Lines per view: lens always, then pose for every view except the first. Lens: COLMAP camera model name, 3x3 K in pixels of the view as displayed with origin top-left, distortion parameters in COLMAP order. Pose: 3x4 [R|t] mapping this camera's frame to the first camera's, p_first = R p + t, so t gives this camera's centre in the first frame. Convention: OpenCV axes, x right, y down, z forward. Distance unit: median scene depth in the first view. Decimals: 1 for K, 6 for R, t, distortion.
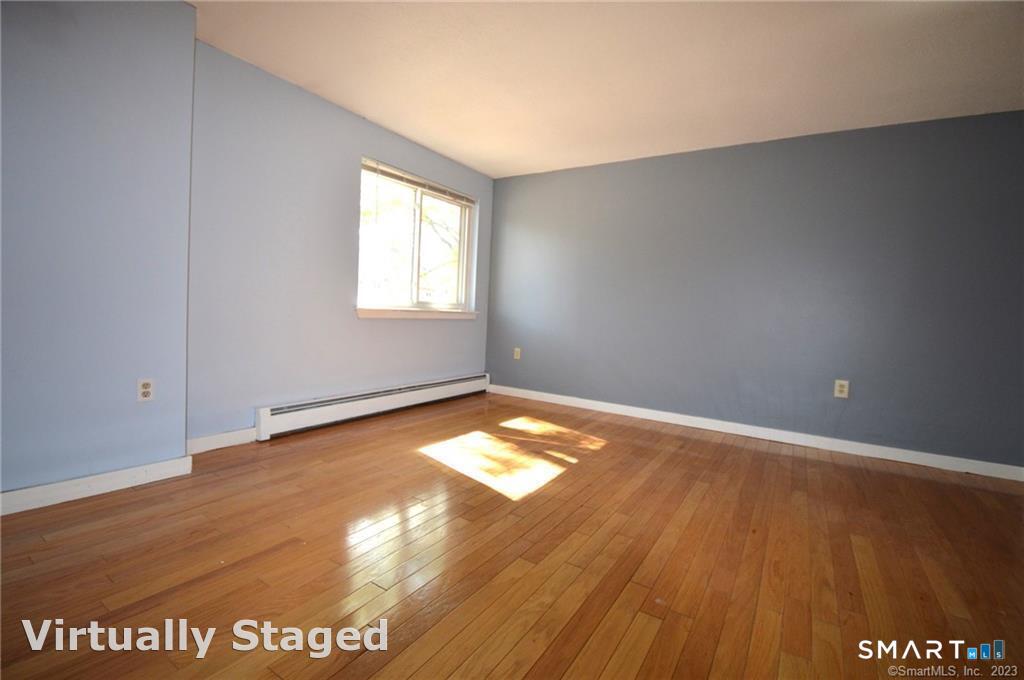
lens RADIAL K [[453.7, 0, 510.1], [0, 453.7, 330.8], [0, 0, 1]] dist [-0.001484, -0.000429]
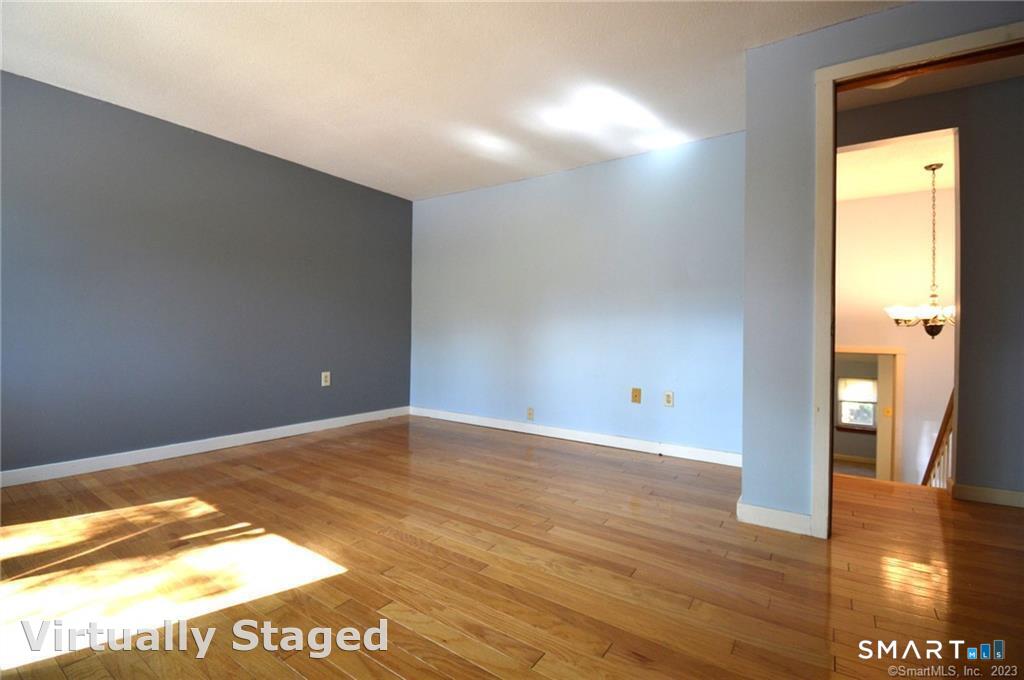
lens RADIAL K [[453.7, 0, 510.1], [0, 453.7, 330.8], [0, 0, 1]] dist [-0.001484, -0.000429]
pose [[0.021465, -0.046016, 0.998710, -0.631864], [0.031008, 0.998490, 0.045340, -0.057445], [-0.999289, 0.029995, 0.022860, 0.579697]]
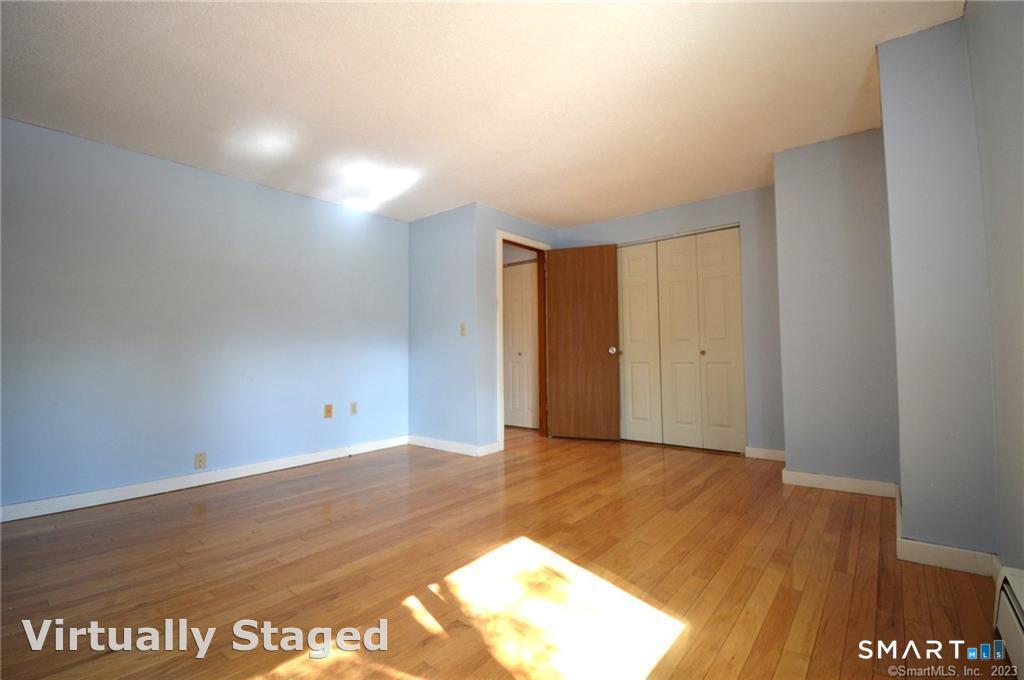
lens RADIAL K [[453.7, 0, 510.1], [0, 453.7, 330.8], [0, 0, 1]] dist [-0.001484, -0.000429]
pose [[-0.992997, -0.030782, 0.114056, -0.053266], [-0.031040, 0.999518, -0.000480, -0.083740], [-0.113986, -0.004017, -0.993474, 1.725346]]
